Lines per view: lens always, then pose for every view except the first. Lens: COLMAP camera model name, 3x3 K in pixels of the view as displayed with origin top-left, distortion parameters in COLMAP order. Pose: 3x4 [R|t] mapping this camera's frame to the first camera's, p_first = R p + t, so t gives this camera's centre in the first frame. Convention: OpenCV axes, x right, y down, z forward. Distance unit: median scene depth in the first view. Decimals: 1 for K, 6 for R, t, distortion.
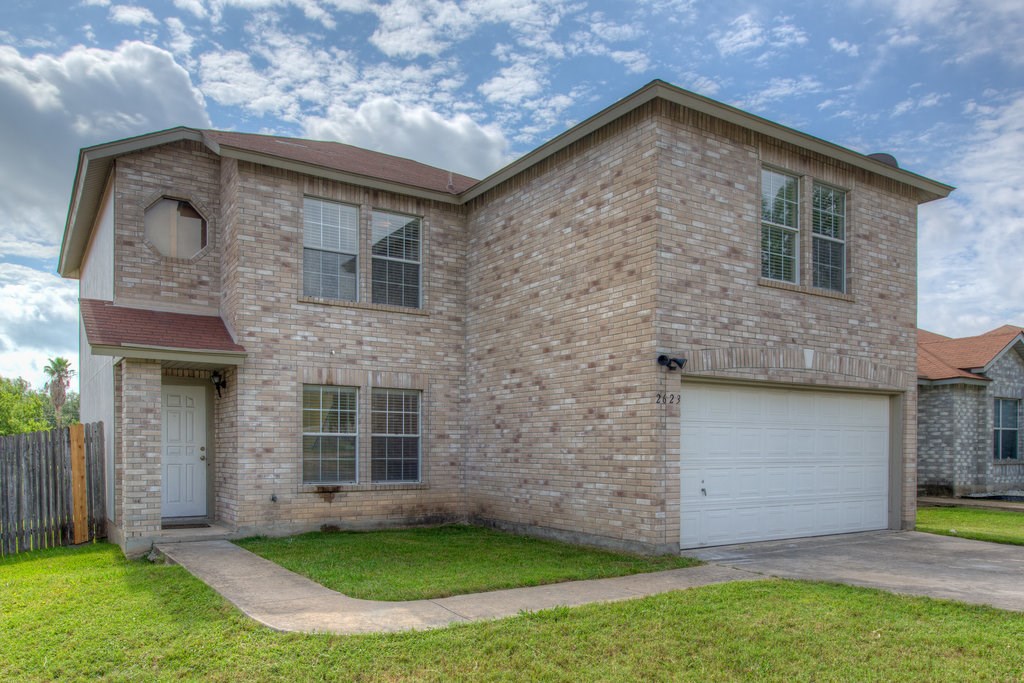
lens RADIAL K [[813.4, 0, 384.4], [0, 813.4, 341.5], [0, 0, 1]] dist [-0.002091, 0.007729]
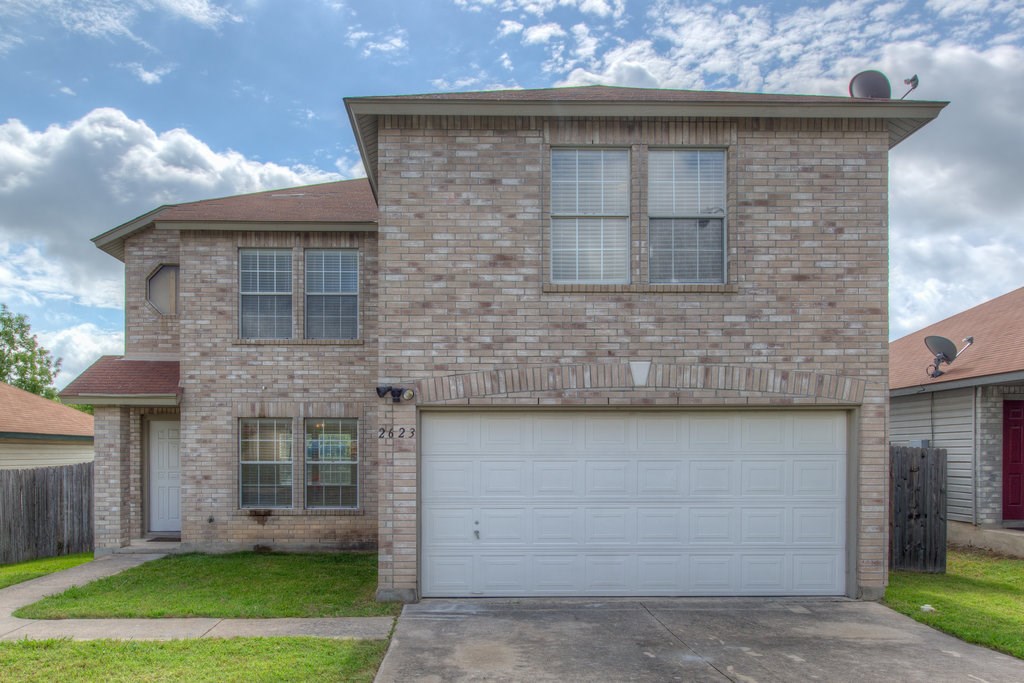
lens RADIAL K [[813.4, 0, 384.4], [0, 813.4, 341.5], [0, 0, 1]] dist [-0.002091, 0.007729]
pose [[0.833258, -0.079024, -0.547207, 0.685253], [0.078726, 0.996606, -0.024044, -0.009814], [0.547250, -0.023044, 0.836652, 0.174636]]
